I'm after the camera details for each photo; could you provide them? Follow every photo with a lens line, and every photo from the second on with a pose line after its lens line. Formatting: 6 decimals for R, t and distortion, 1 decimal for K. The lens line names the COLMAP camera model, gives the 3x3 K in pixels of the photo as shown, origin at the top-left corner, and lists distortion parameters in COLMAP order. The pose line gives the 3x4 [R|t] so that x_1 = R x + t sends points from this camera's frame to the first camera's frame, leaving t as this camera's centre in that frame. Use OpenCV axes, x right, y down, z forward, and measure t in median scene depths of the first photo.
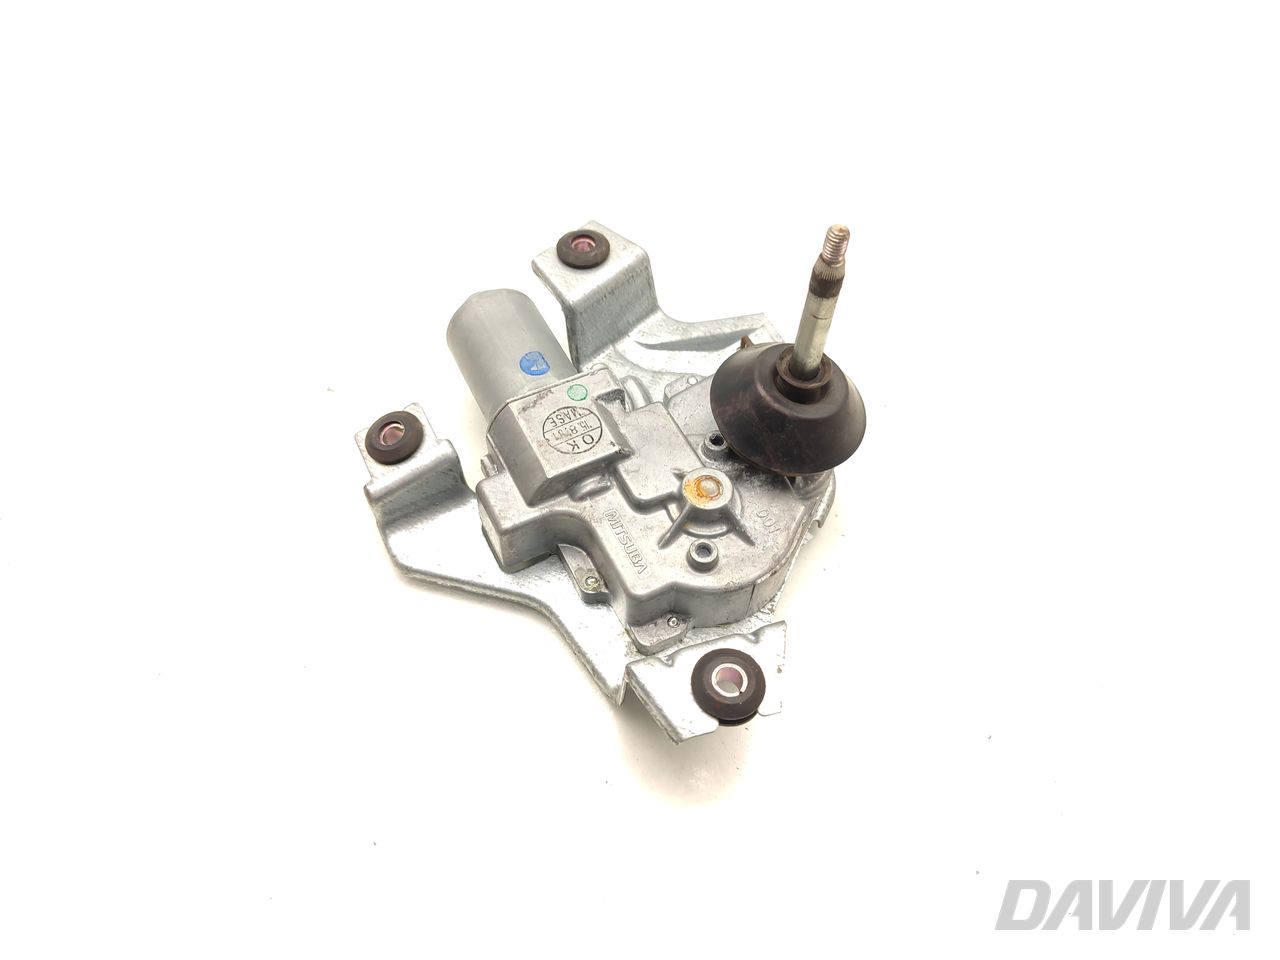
lens RADIAL K [[907.5, 0, 640.0], [0, 907.5, 480.0], [0, 0, 1]] dist [0.003409, 0.000087]
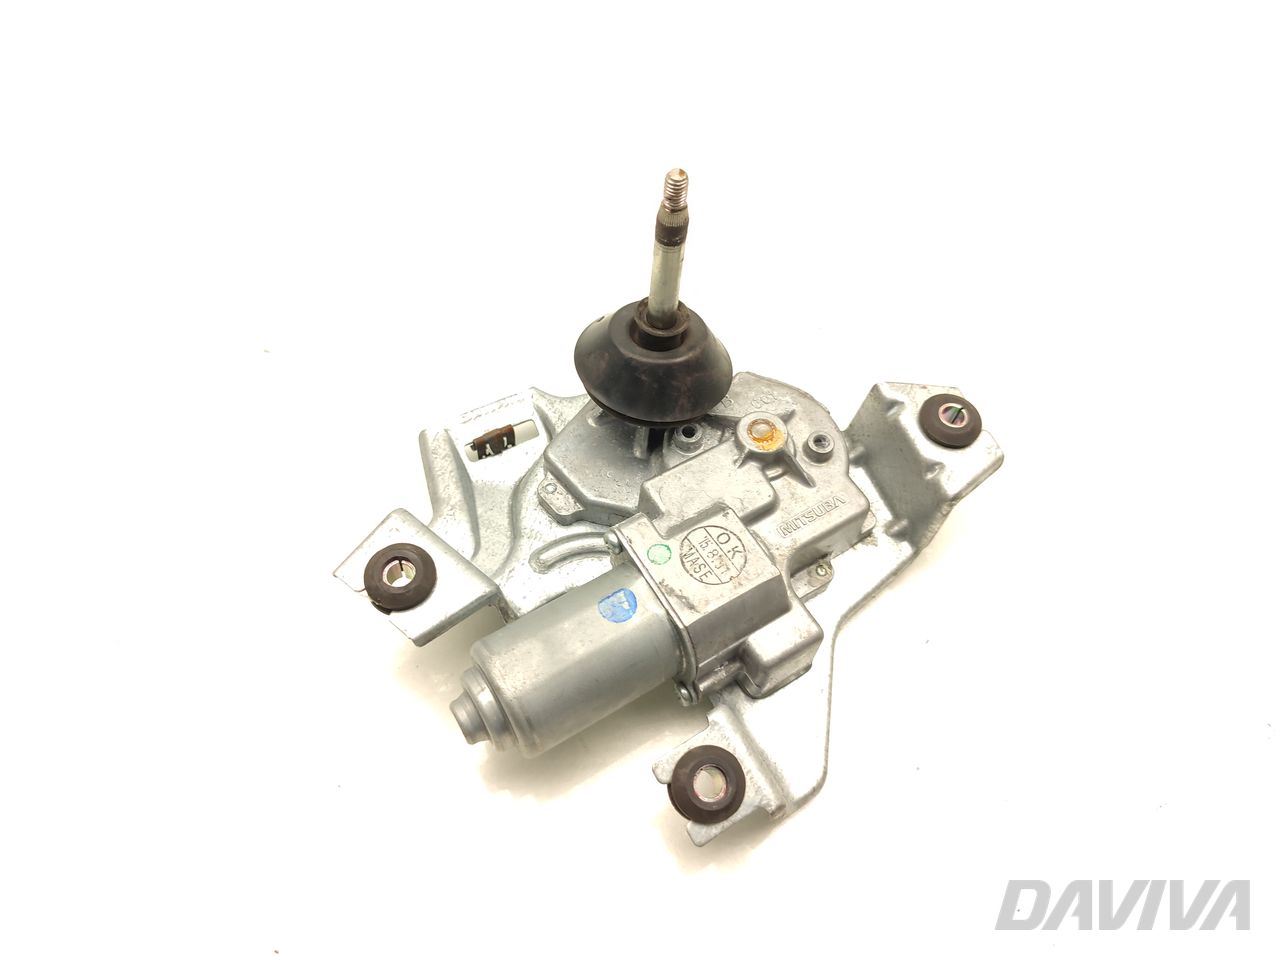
lens RADIAL K [[907.5, 0, 640.0], [0, 907.5, 480.0], [0, 0, 1]] dist [0.003409, 0.000087]
pose [[-0.080884, -0.858544, 0.506319, -0.458992], [0.790142, 0.254416, 0.557627, -0.631004], [-0.607563, 0.445167, 0.657794, 0.419745]]
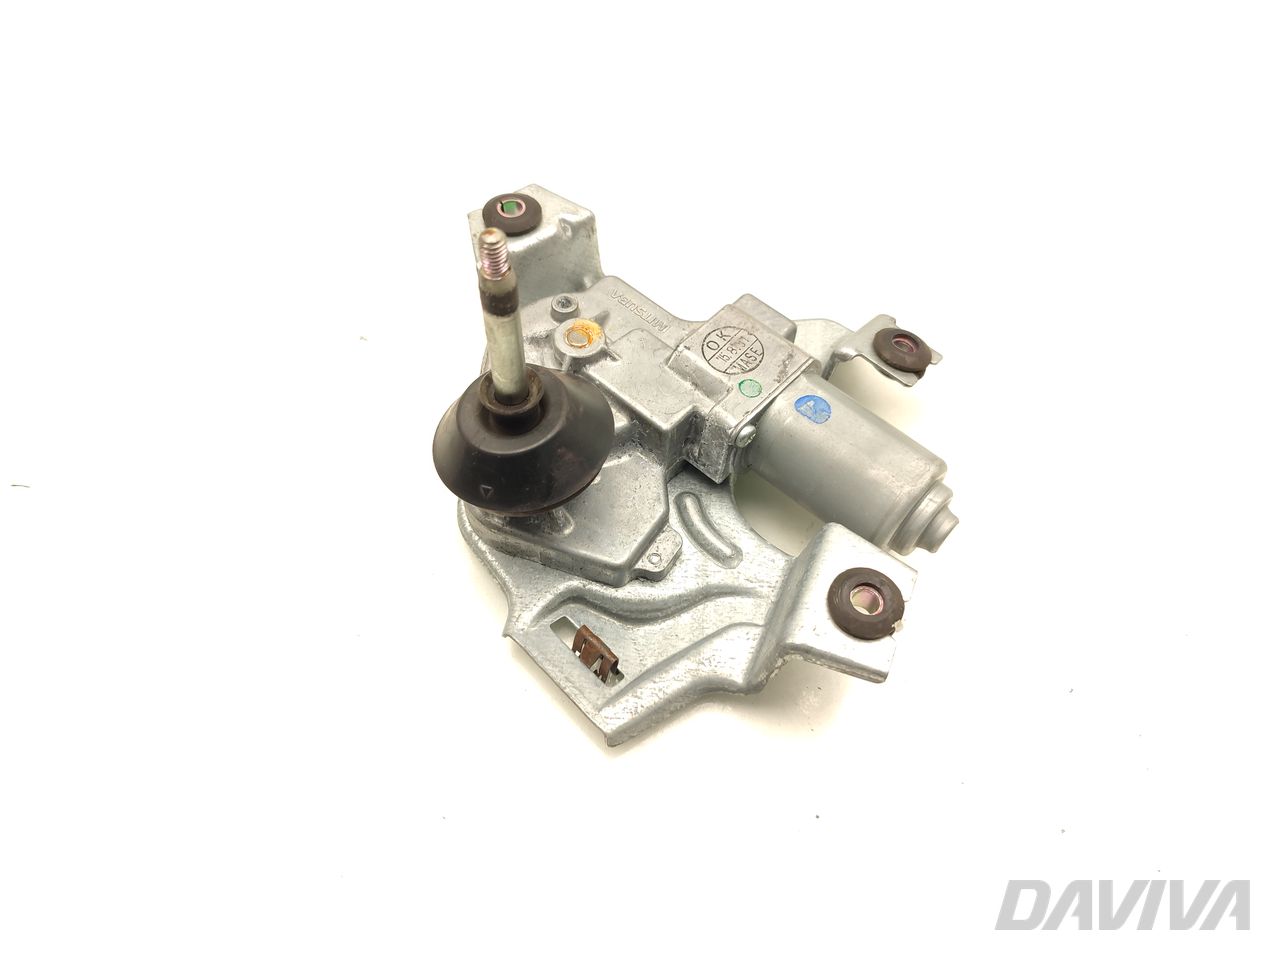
lens RADIAL K [[907.5, 0, 640.0], [0, 907.5, 480.0], [0, 0, 1]] dist [0.003409, 0.000087]
pose [[-0.937160, 0.269154, -0.222009, 0.269437], [-0.310749, -0.354578, 0.881879, -0.923883], [0.158642, 0.895450, 0.415935, 0.705338]]
